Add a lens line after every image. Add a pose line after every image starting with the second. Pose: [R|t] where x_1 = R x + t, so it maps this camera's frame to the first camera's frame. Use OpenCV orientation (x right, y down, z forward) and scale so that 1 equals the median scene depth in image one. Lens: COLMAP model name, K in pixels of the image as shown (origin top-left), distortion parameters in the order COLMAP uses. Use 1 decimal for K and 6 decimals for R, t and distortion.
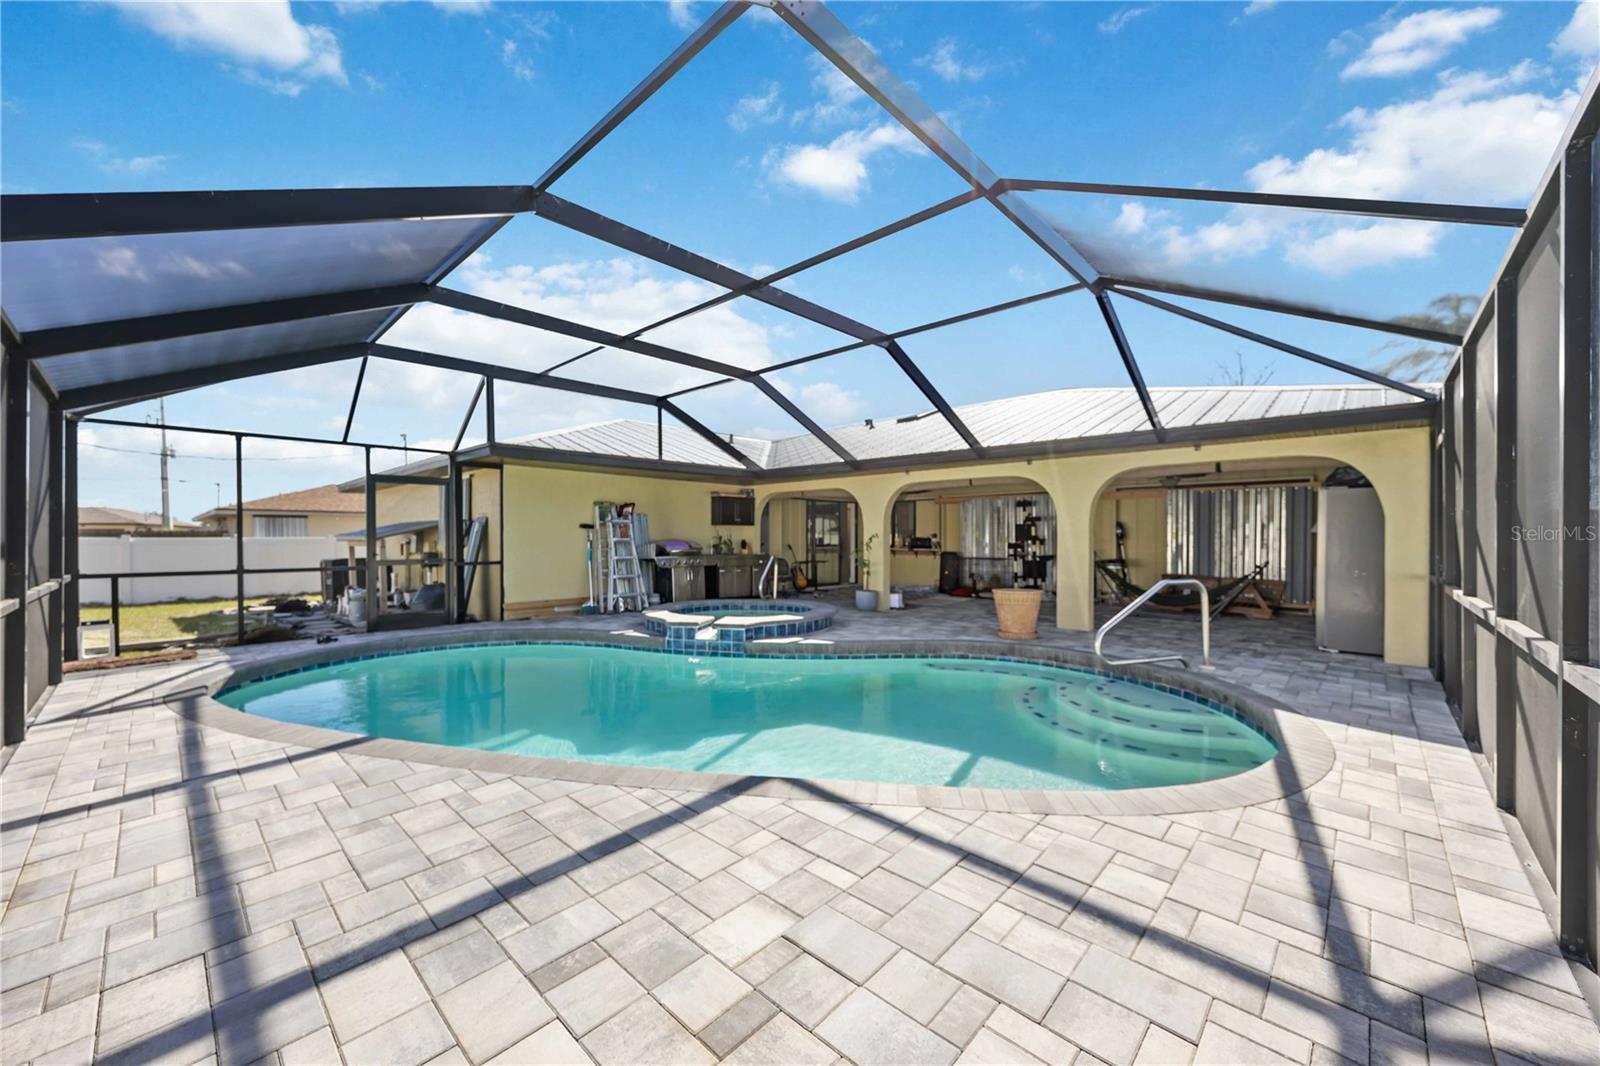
lens RADIAL K [[611.6, 0, 795.0], [0, 611.6, 540.1], [0, 0, 1]] dist [-0.002613, 0.000181]
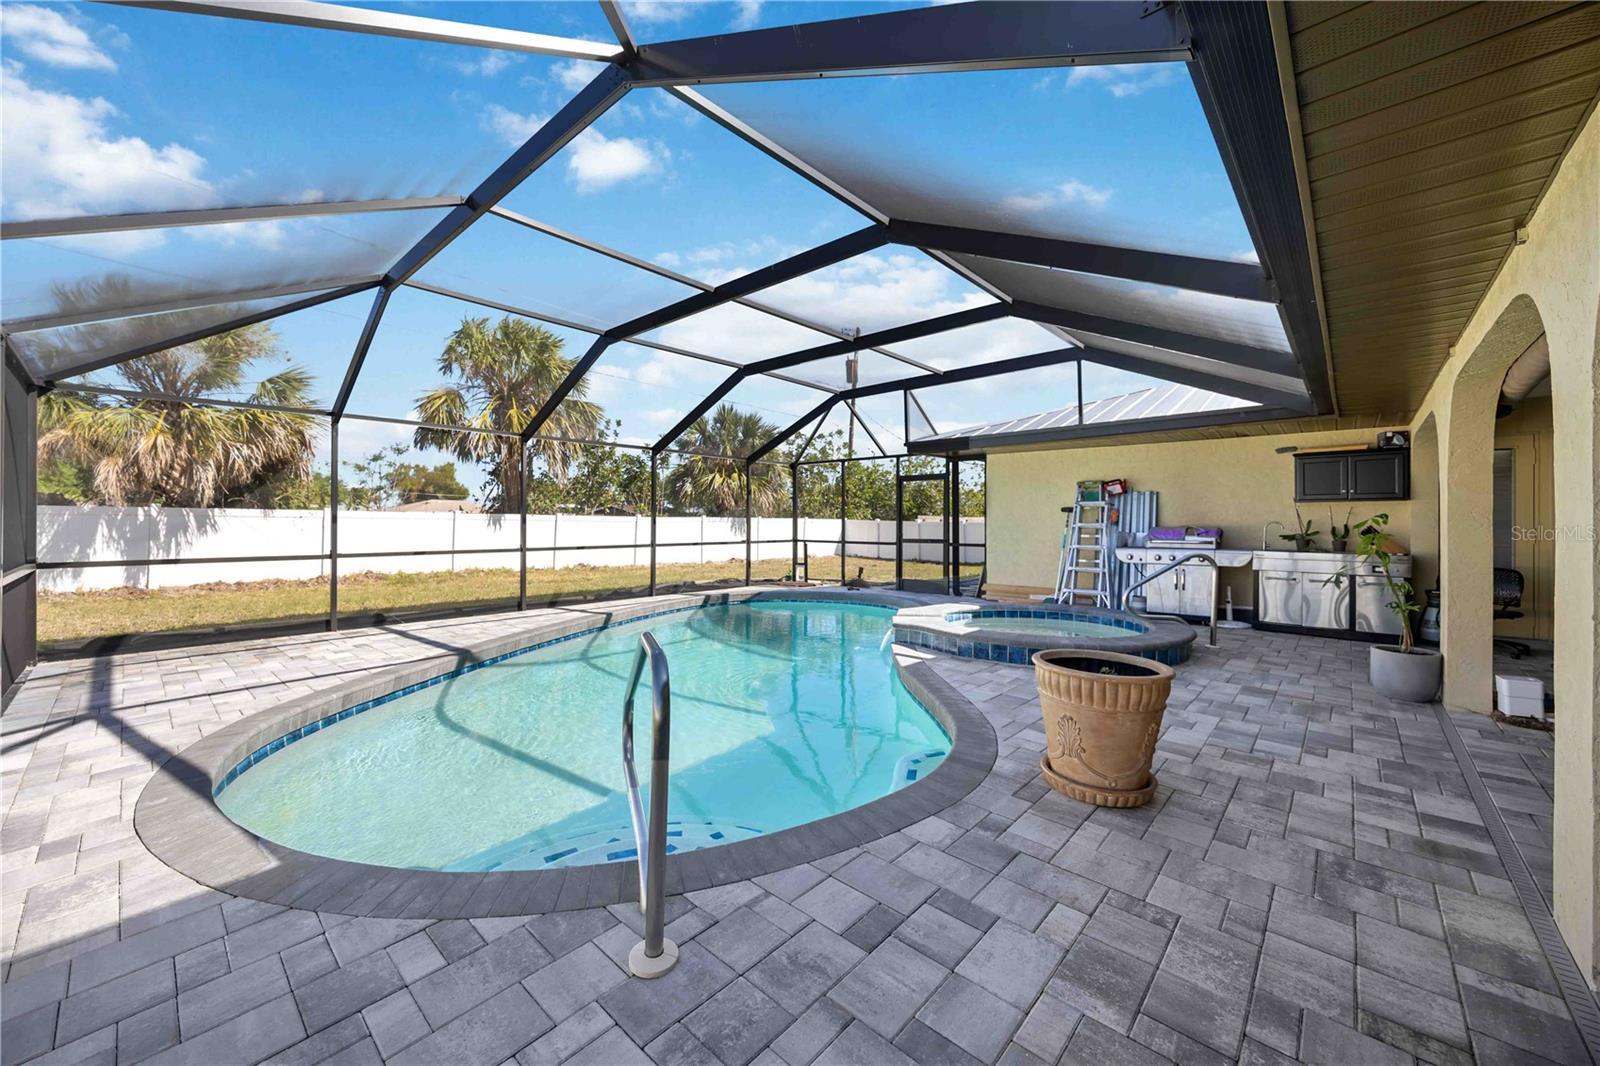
lens RADIAL K [[610.4, 0, 796.8], [0, 610.4, 536.8], [0, 0, 1]] dist [-0.002777, -0.000014]
pose [[0.019351, 0.021317, -0.999585, 0.762213], [-0.004077, 0.999766, 0.021242, -0.002499], [0.999804, 0.003665, 0.019433, 0.836032]]
